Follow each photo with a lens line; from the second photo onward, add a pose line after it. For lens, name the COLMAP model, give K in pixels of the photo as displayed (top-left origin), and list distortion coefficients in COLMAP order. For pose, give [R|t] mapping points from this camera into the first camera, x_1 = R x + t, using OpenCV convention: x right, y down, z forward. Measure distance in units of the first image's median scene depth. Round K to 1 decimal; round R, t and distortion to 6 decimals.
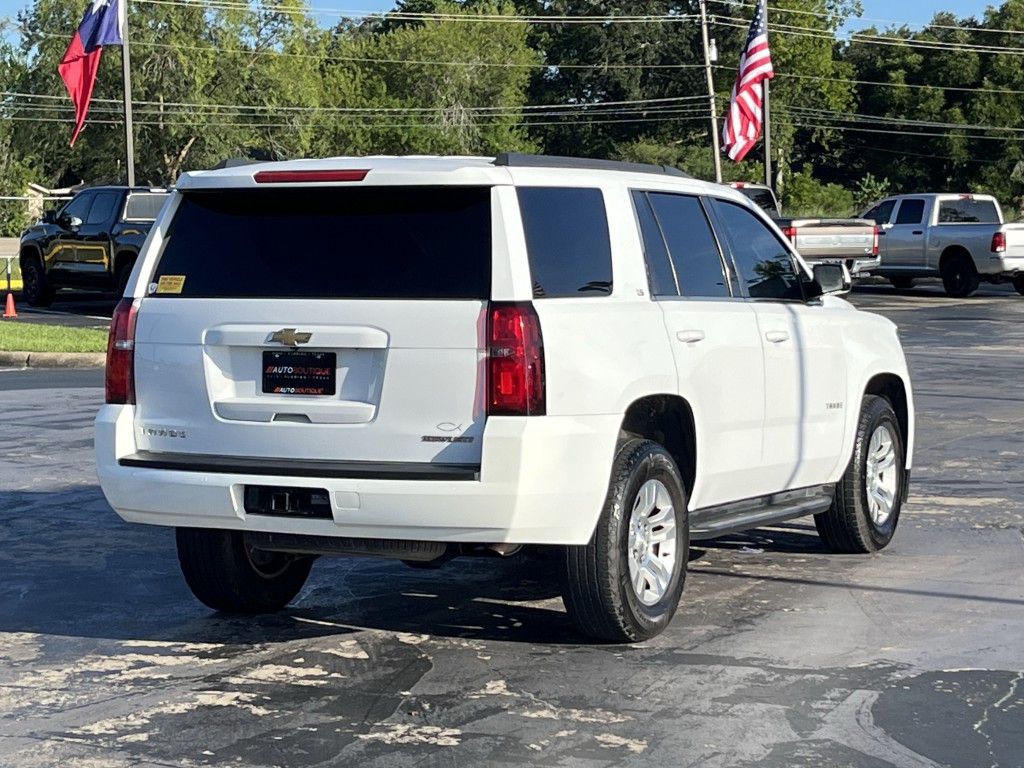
lens RADIAL K [[2402.8, 0, 505.6], [0, 2402.8, 384.4], [0, 0, 1]] dist [0.145713, 0.000000]
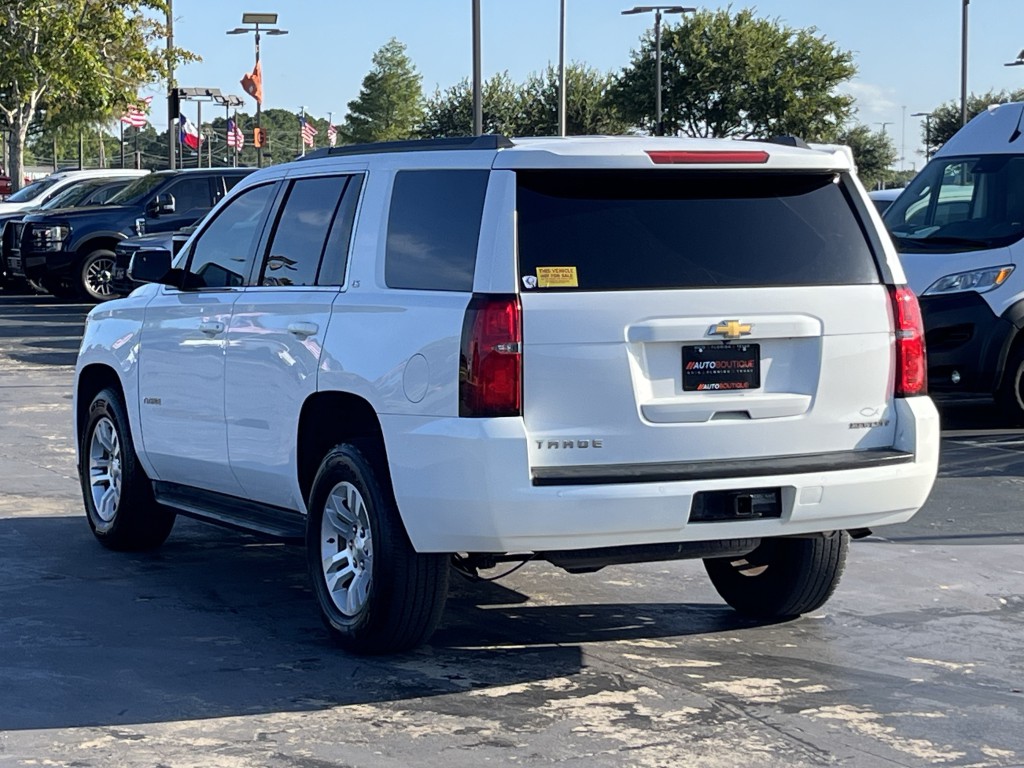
lens RADIAL K [[2402.8, 0, 499.8], [0, 2402.8, 359.2], [0, 0, 1]] dist [0.145713, 0.000000]
pose [[0.603326, -0.049316, 0.795968, -0.873336], [0.049574, 0.998475, 0.024286, -0.034537], [-0.795952, 0.024807, 0.604851, 0.495848]]
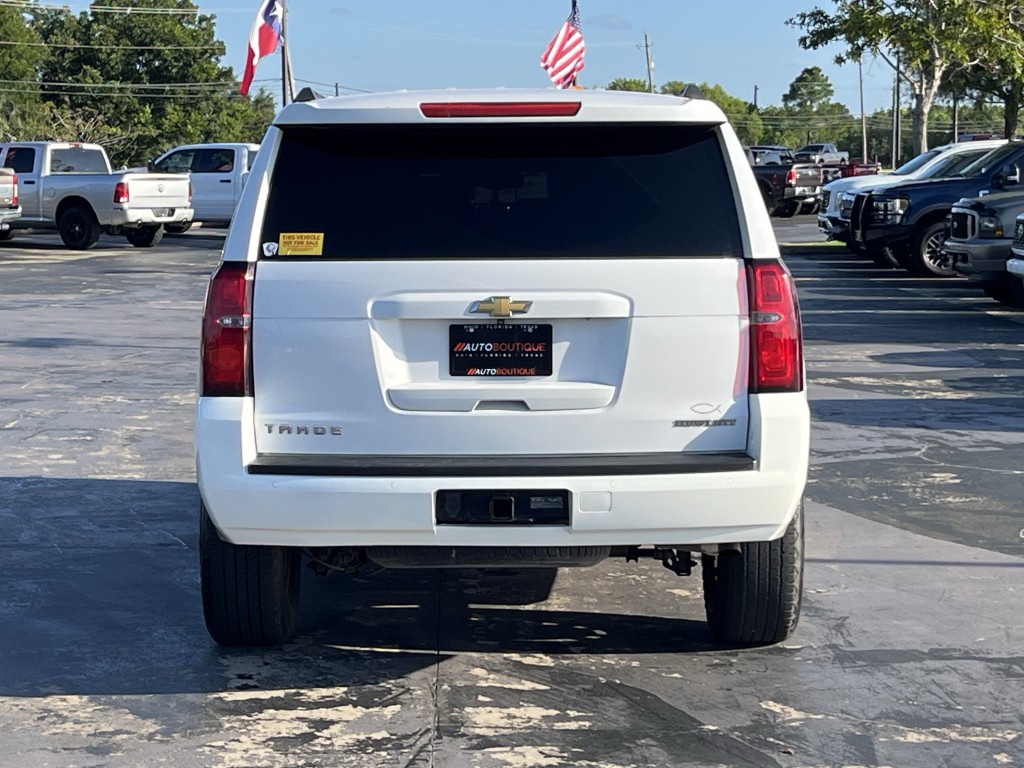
lens RADIAL K [[2402.8, 0, 514.8], [0, 2402.8, 382.2], [0, 0, 1]] dist [0.145713, 0.000000]
pose [[0.894246, -0.036795, 0.446060, -0.442316], [0.028180, 0.999266, 0.025933, -0.014755], [-0.446687, -0.010621, 0.894627, 0.261467]]
